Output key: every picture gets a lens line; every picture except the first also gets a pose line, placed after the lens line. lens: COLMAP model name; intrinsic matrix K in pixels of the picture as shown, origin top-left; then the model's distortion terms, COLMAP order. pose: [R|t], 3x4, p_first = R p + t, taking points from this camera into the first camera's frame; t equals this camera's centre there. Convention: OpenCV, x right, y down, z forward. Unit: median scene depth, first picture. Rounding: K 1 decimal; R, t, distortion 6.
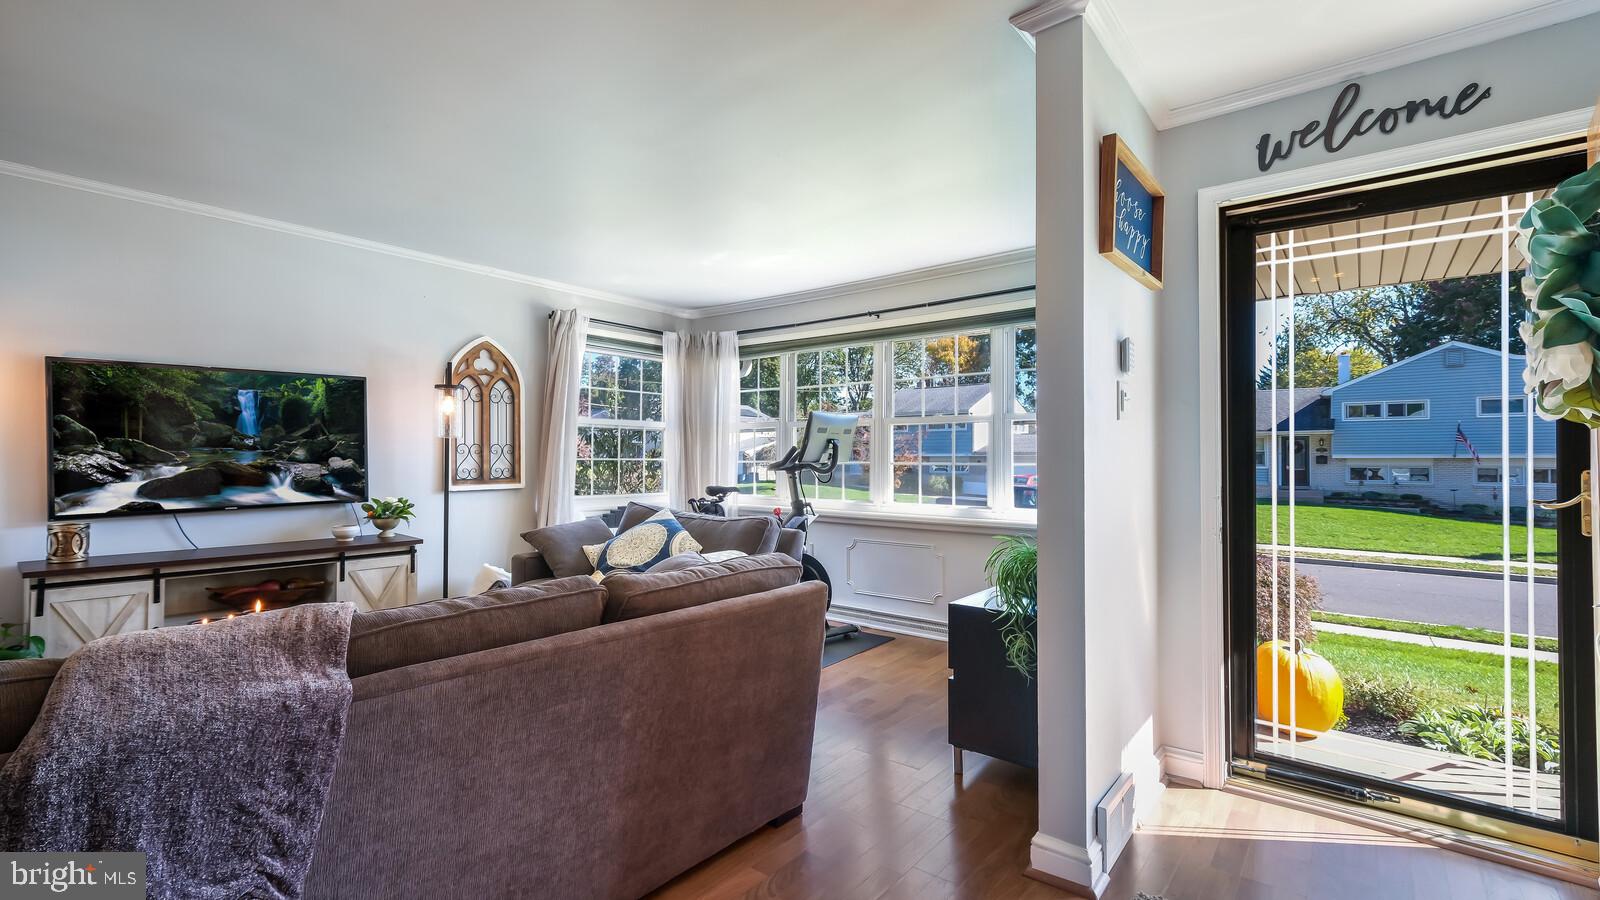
lens RADIAL K [[705.3, 0, 813.1], [0, 705.3, 447.6], [0, 0, 1]] dist [0.005057, 0.000135]
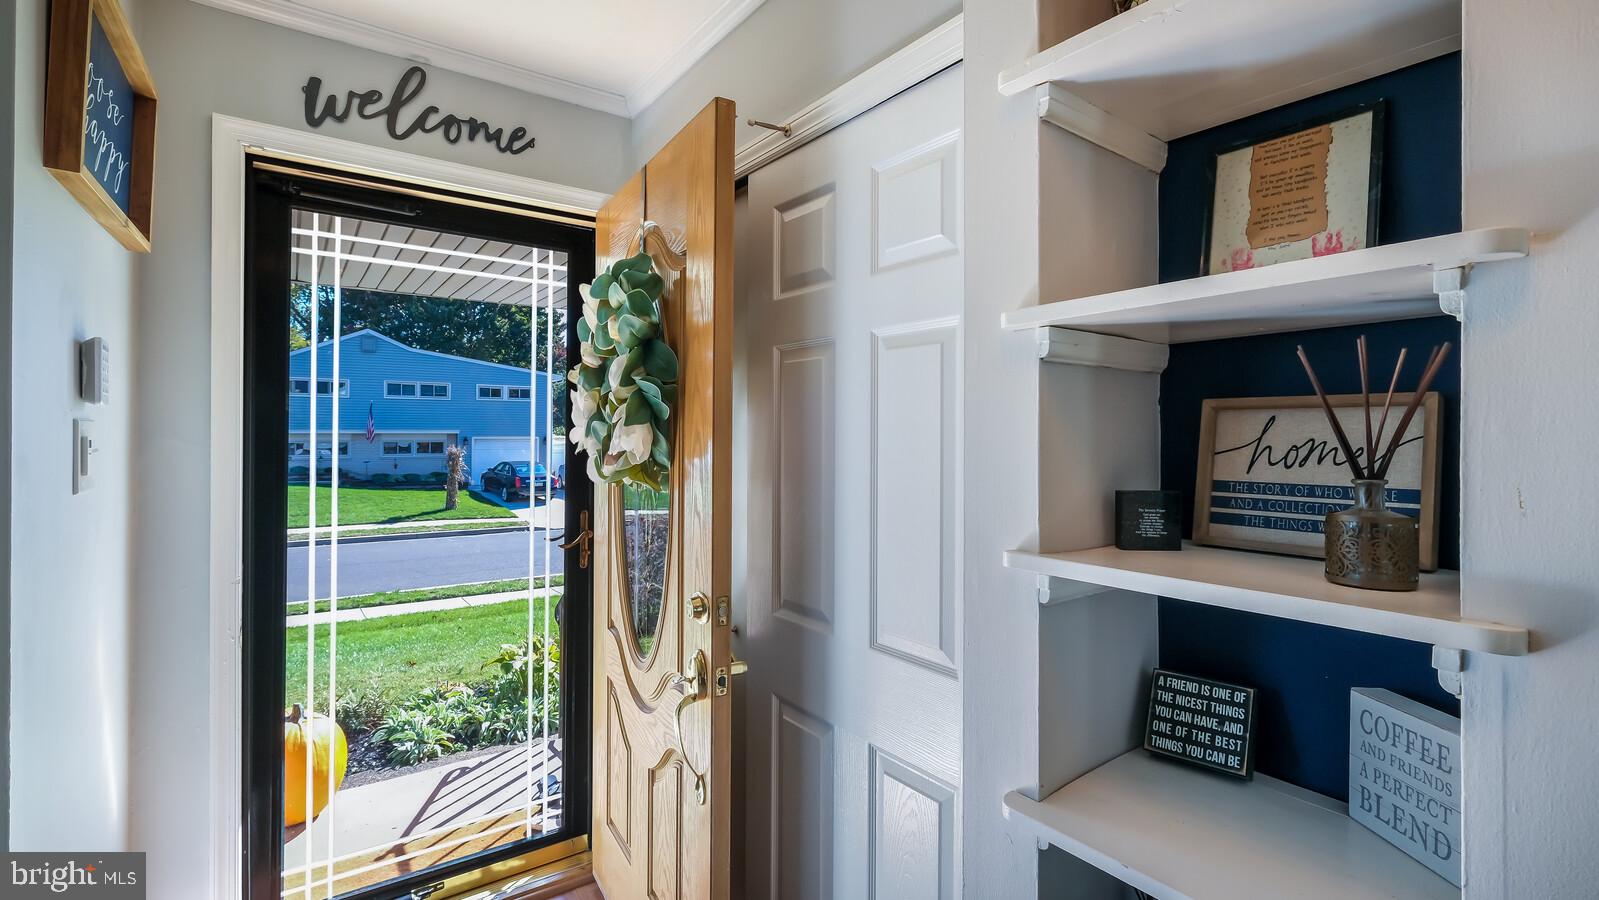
lens RADIAL K [[704.8, 0, 749.8], [0, 704.8, 423.1], [0, 0, 1]] dist [0.005057, 0.000135]
pose [[0.300958, 0.001517, 0.953636, 0.077277], [-0.026073, 0.999638, 0.006638, -0.102954], [-0.953281, -0.026862, 0.300889, 0.347541]]
